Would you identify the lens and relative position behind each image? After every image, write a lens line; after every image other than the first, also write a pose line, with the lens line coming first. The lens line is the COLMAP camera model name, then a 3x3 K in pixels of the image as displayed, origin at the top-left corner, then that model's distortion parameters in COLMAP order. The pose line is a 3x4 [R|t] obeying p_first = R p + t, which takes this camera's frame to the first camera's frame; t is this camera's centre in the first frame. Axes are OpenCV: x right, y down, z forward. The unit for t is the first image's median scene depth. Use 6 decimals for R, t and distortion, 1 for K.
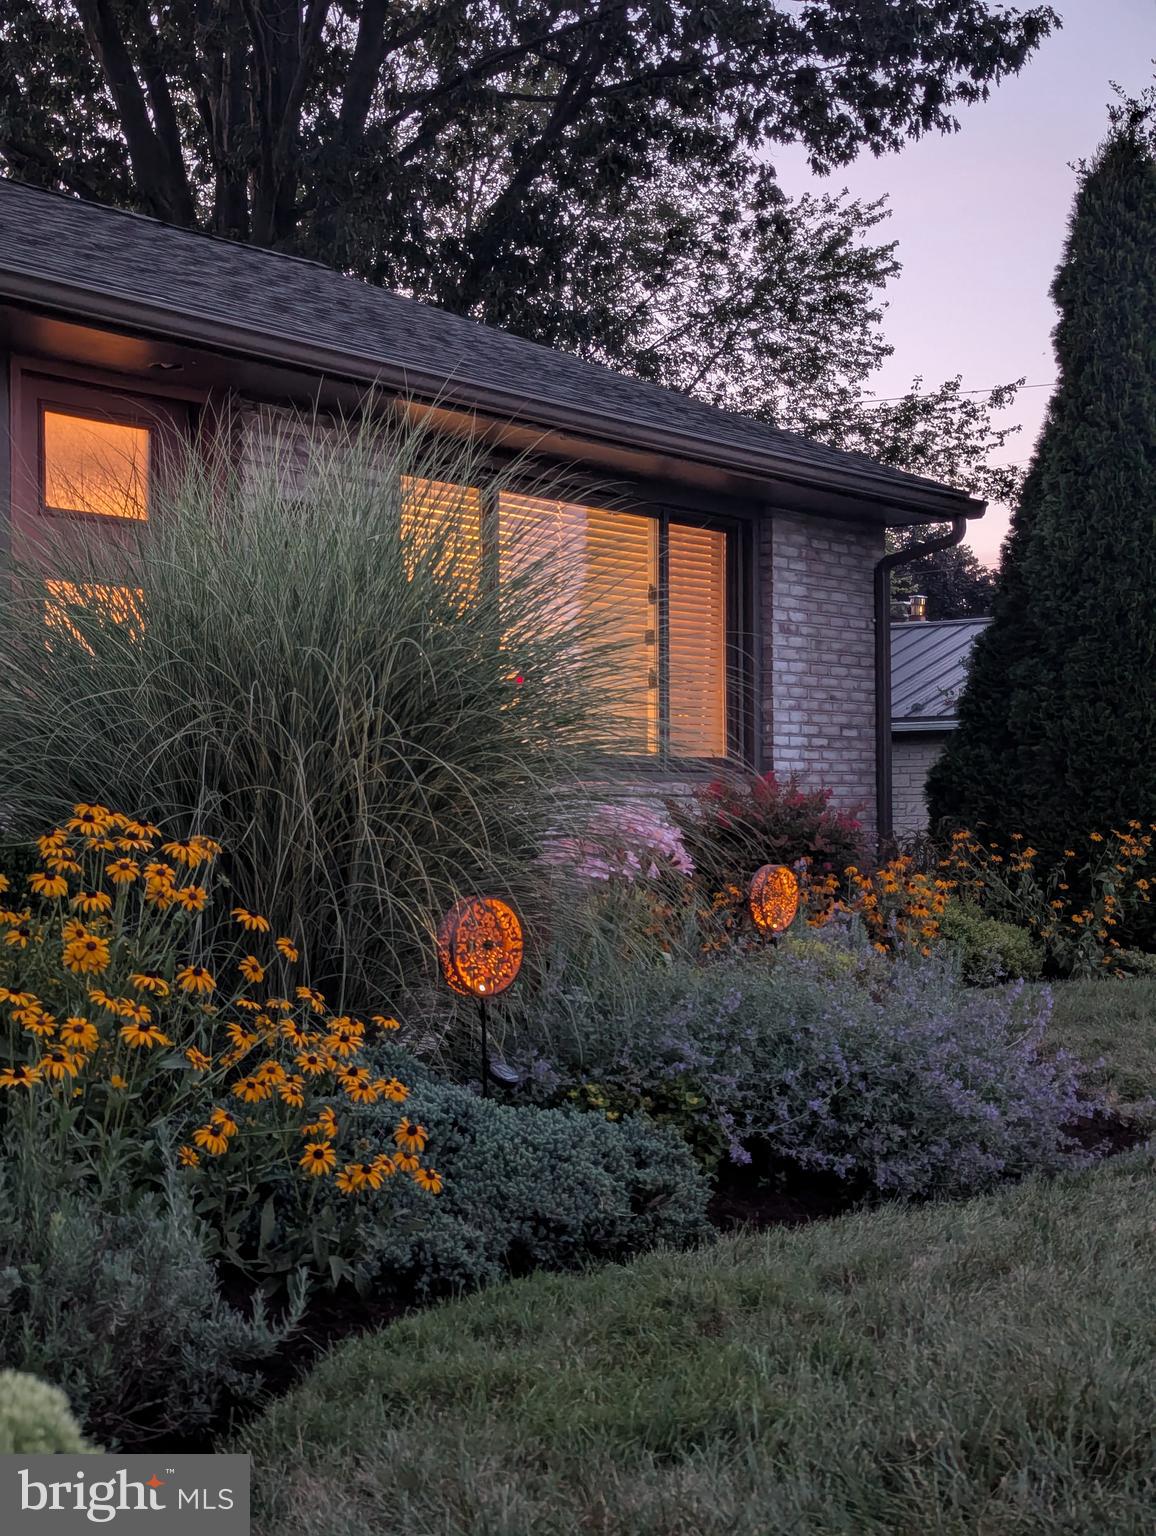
lens RADIAL K [[2135.2, 0, 582.6], [0, 2135.2, 854.9], [0, 0, 1]] dist [0.199973, -1.104026]
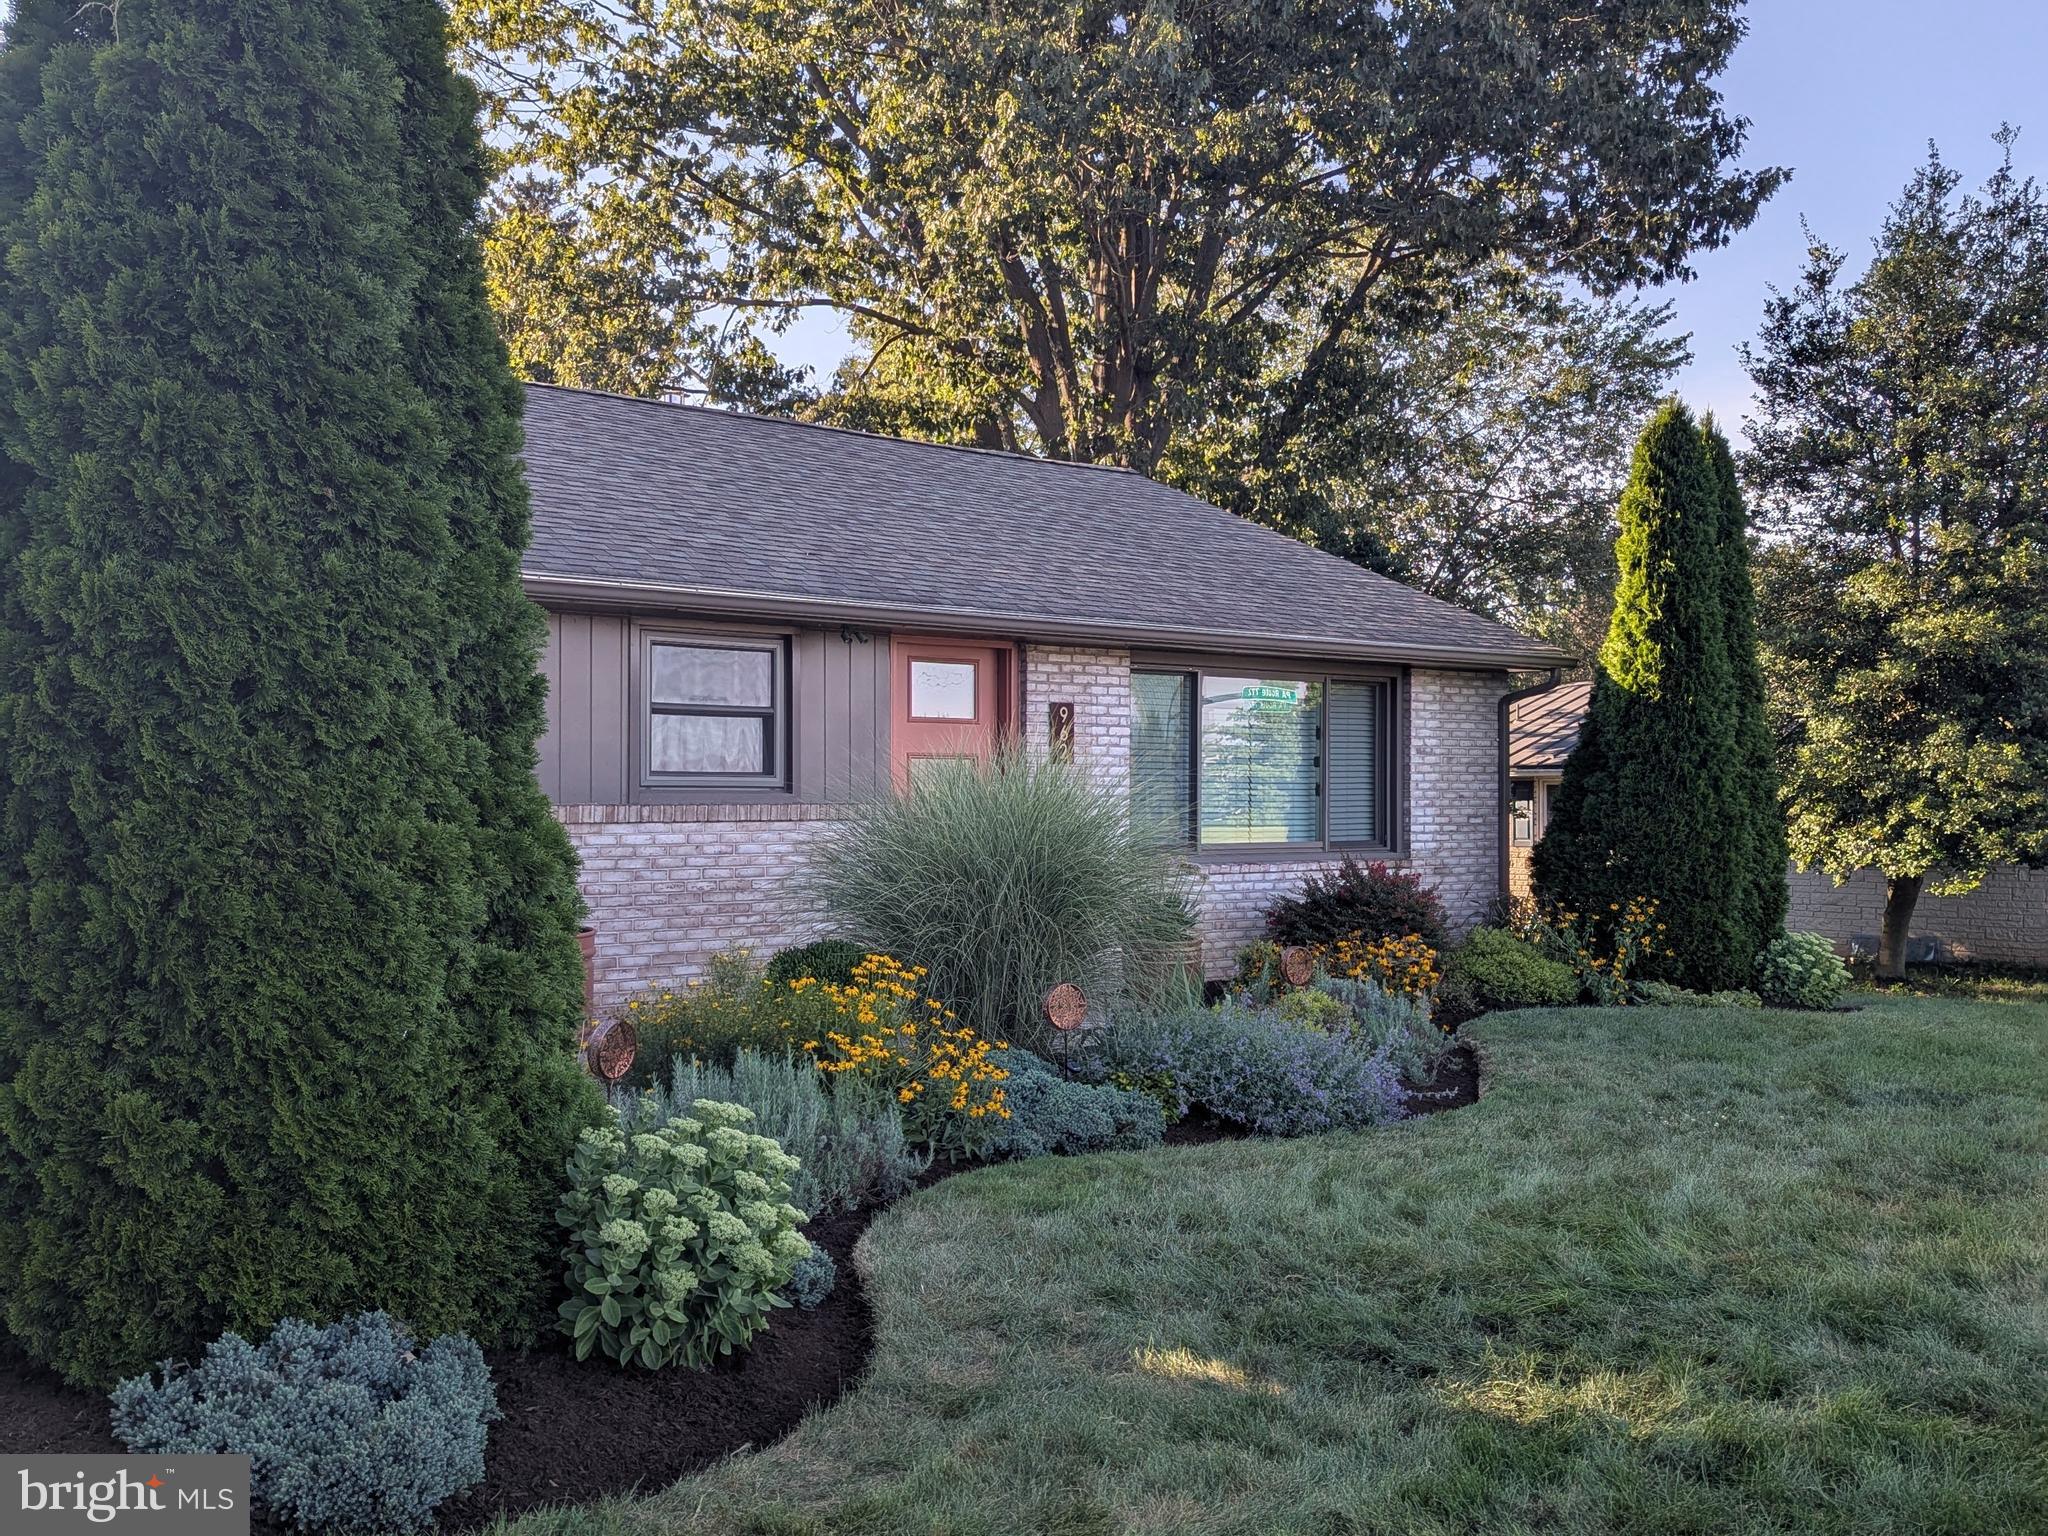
lens RADIAL K [[1997.6, 0, 1027.7], [0, 1997.6, 802.6], [0, 0, 1]] dist [0.054943, -0.008909]
pose [[0.973241, 0.014120, -0.229354, 0.146179], [-0.016044, 0.999850, -0.006529, -0.057744], [0.229228, 0.010034, 0.973321, -0.374191]]
